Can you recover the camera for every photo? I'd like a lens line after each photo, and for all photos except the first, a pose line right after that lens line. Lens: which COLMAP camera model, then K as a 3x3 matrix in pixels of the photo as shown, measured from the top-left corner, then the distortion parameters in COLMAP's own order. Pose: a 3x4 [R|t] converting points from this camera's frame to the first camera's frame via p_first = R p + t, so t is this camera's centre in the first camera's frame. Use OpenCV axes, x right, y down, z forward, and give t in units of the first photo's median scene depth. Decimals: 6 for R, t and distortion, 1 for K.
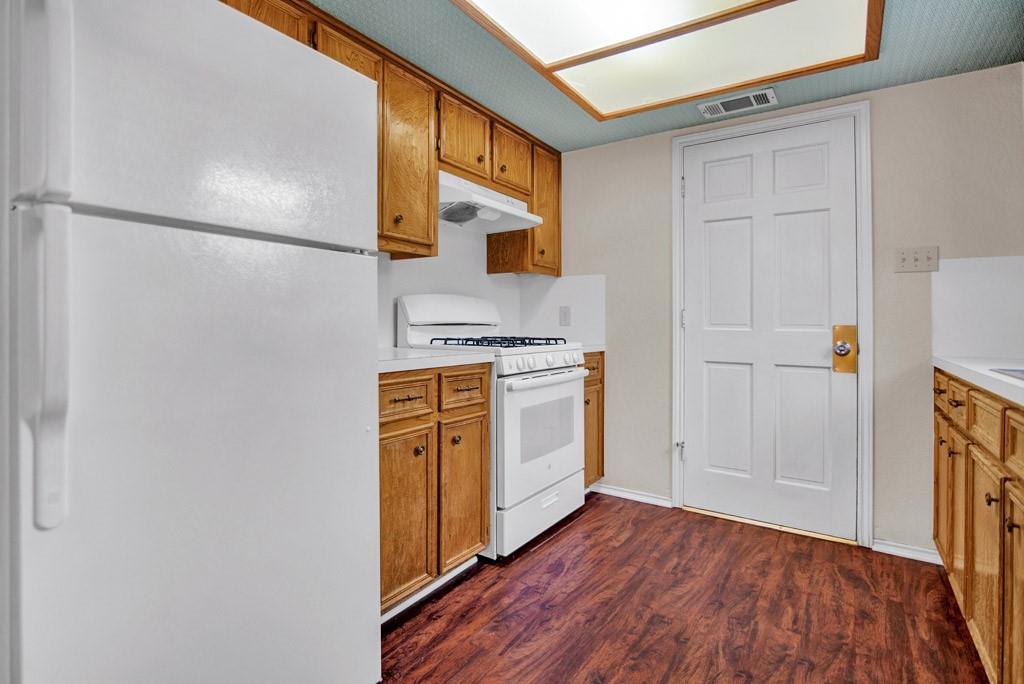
lens RADIAL K [[488.4, 0, 513.4], [0, 488.4, 317.0], [0, 0, 1]] dist [-0.012687, 0.000204]
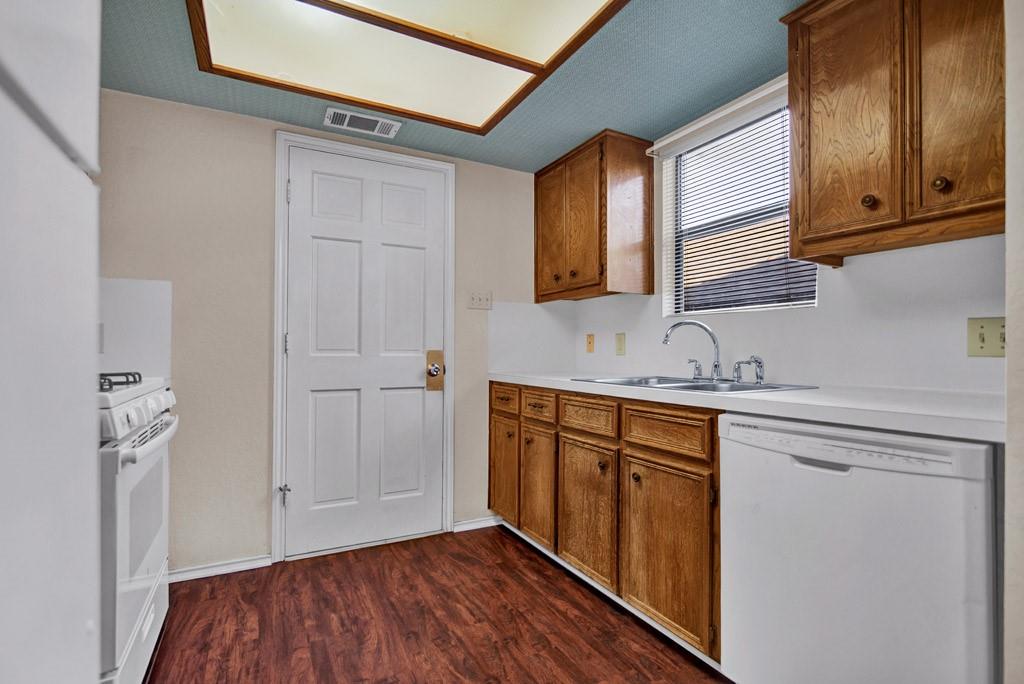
lens RADIAL K [[488.4, 0, 511.3], [0, 488.4, 348.4], [0, 0, 1]] dist [-0.012687, 0.000204]
pose [[0.472658, -0.007633, 0.881213, -0.280226], [-0.014031, 0.999771, 0.016186, -0.009171], [-0.881134, -0.020015, 0.472443, 0.292284]]
